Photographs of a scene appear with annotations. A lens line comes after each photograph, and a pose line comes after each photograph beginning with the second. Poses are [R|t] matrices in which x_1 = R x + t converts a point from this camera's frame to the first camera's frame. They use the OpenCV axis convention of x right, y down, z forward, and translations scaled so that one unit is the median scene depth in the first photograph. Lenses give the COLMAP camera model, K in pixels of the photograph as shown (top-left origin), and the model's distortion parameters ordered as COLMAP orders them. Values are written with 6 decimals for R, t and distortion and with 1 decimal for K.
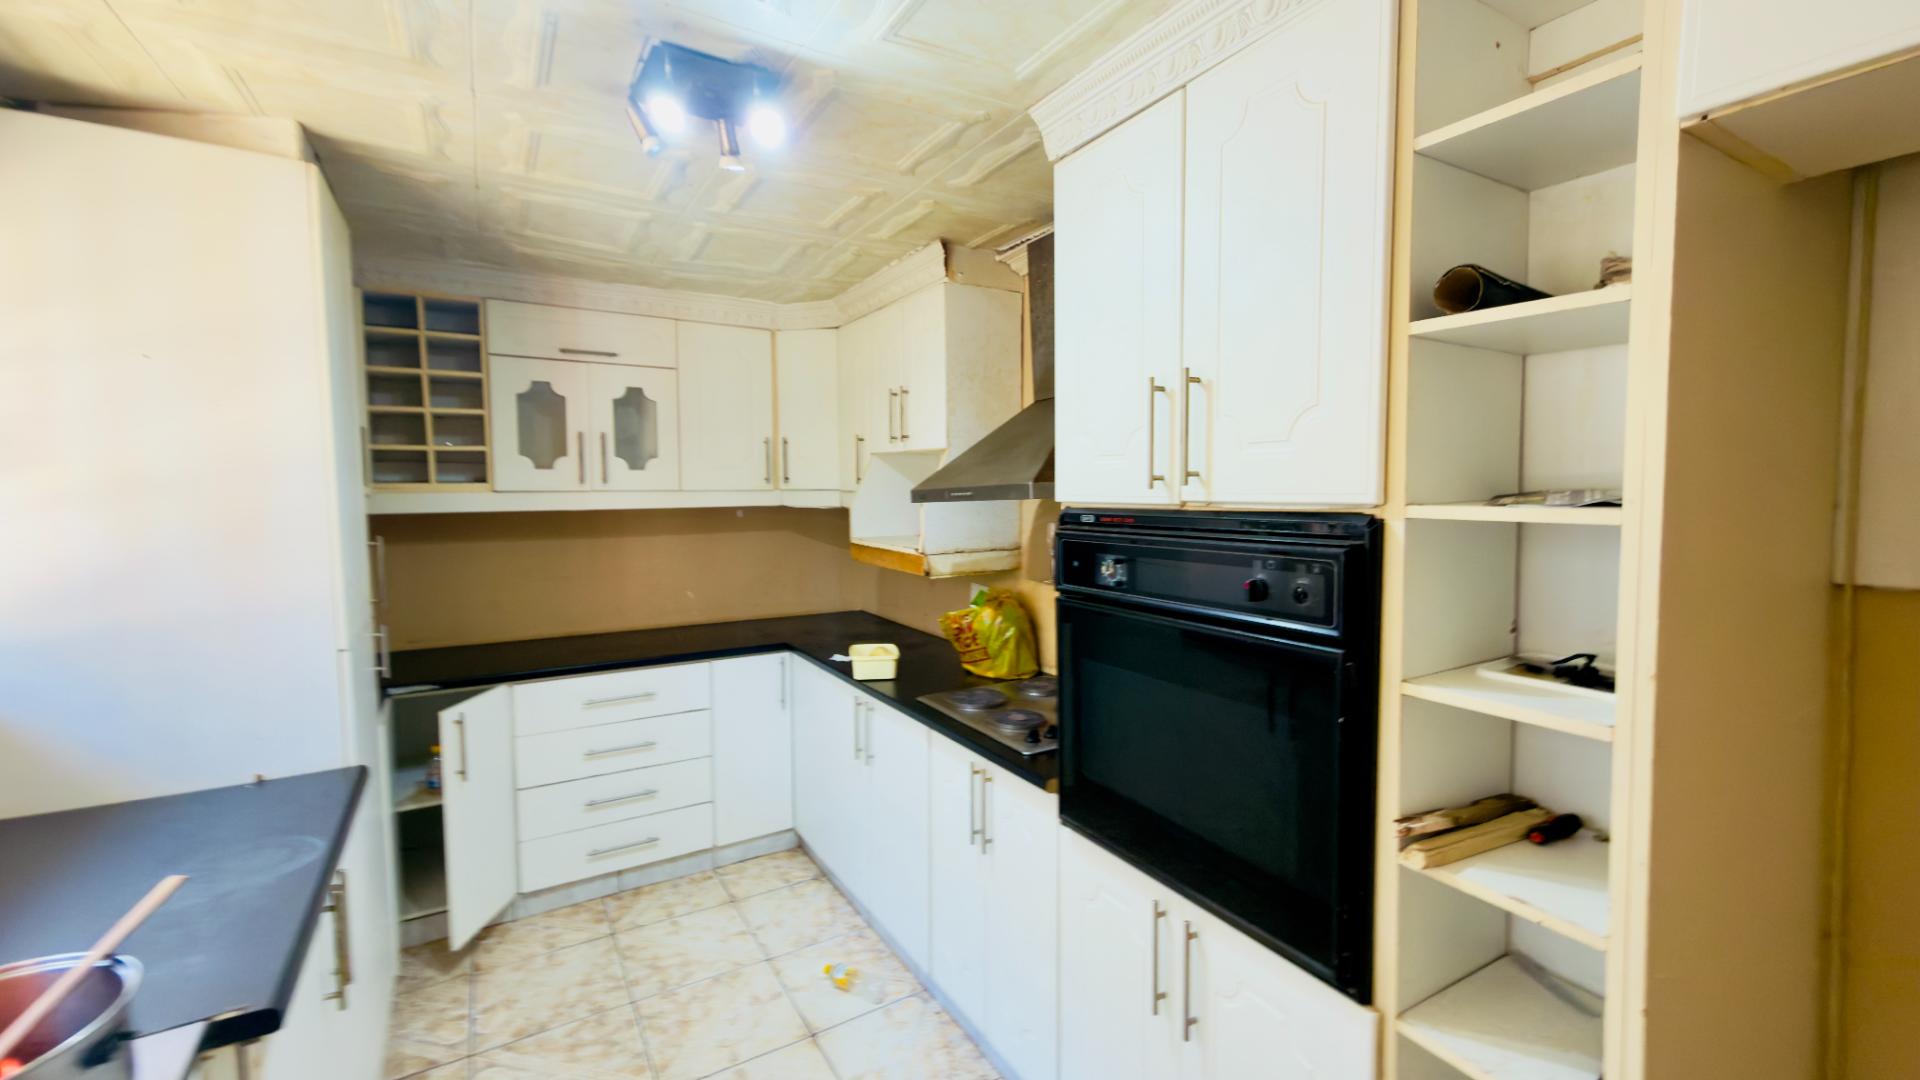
lens RADIAL K [[785.6, 0, 969.6], [0, 785.6, 545.8], [0, 0, 1]] dist [0.001872, -0.000325]
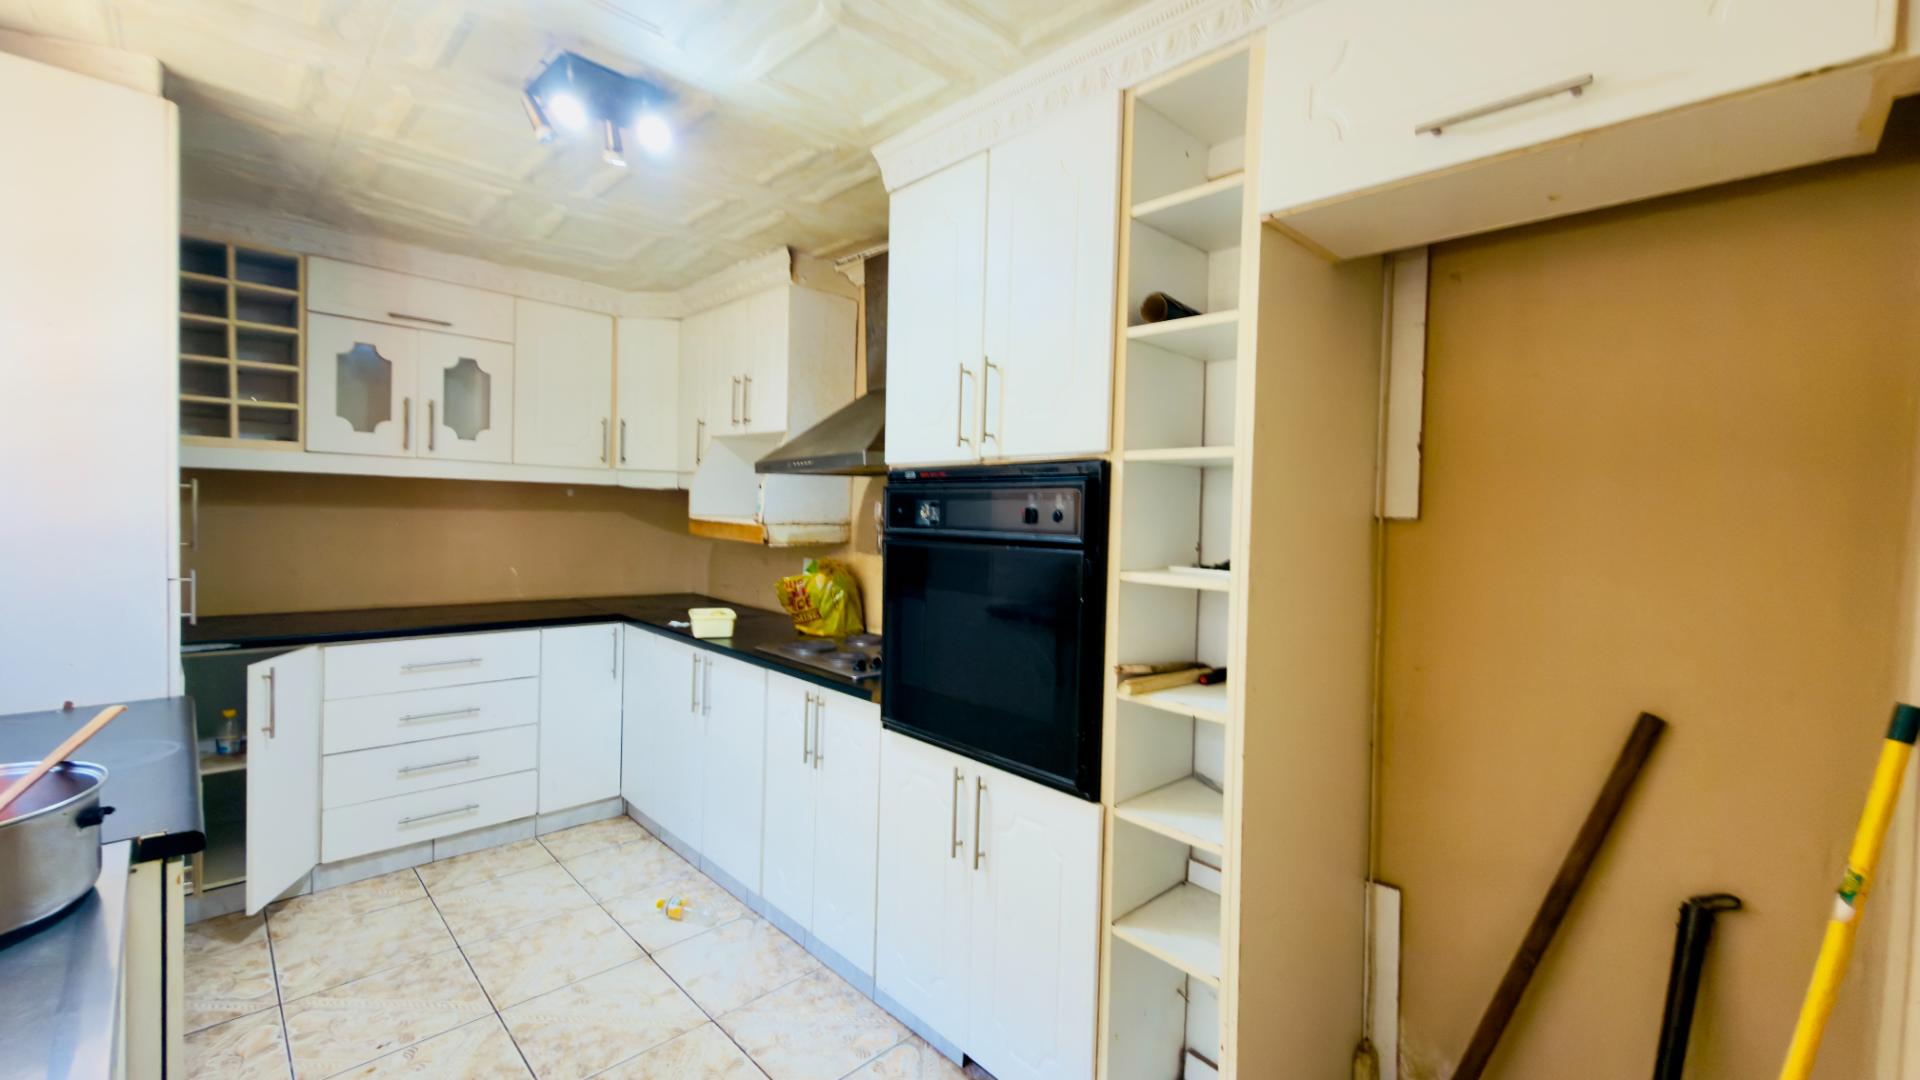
lens RADIAL K [[785.6, 0, 969.6], [0, 785.6, 545.8], [0, 0, 1]] dist [0.001872, -0.000325]
pose [[0.974220, 0.027837, 0.223874, -0.022349], [-0.020827, 0.999218, -0.033612, 0.074528], [-0.224635, 0.028083, 0.974038, -0.152577]]
